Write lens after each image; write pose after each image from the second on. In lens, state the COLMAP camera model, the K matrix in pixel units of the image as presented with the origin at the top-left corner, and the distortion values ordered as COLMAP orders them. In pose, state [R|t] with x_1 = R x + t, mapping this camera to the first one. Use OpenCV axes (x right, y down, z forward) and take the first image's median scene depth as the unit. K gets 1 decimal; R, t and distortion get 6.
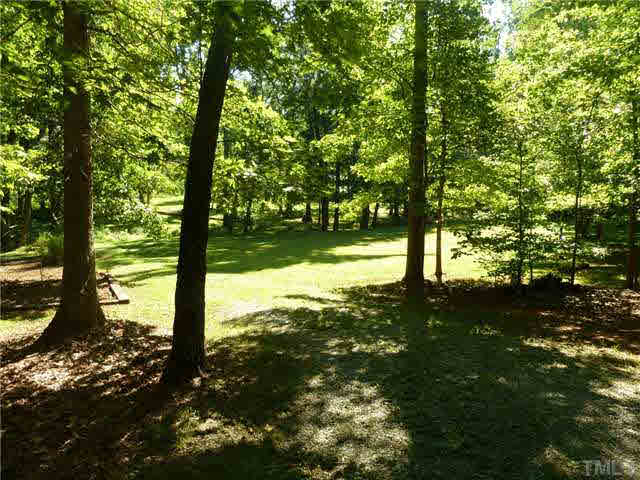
lens RADIAL K [[479.1, 0, 320.2], [0, 479.1, 239.9], [0, 0, 1]] dist [-0.034506, 0.013844]
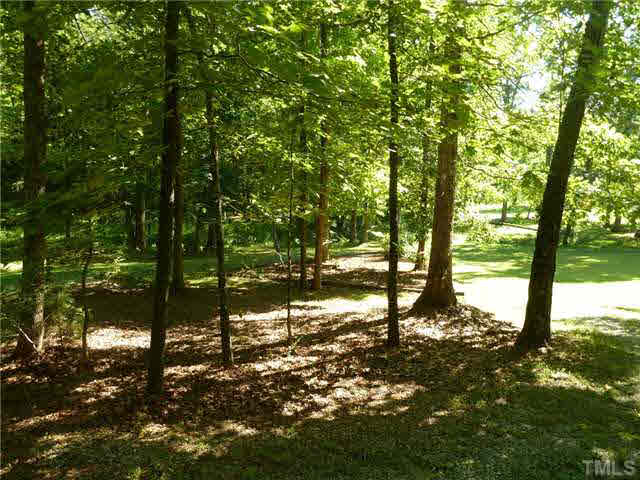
lens RADIAL K [[479.1, 0, 320.3], [0, 479.1, 241.3], [0, 0, 1]] dist [-0.034506, 0.013844]
pose [[0.812013, 0.064743, -0.580037, -0.010459], [-0.072382, 0.997327, 0.009990, 0.016947], [0.579133, 0.033872, 0.814529, -0.292665]]
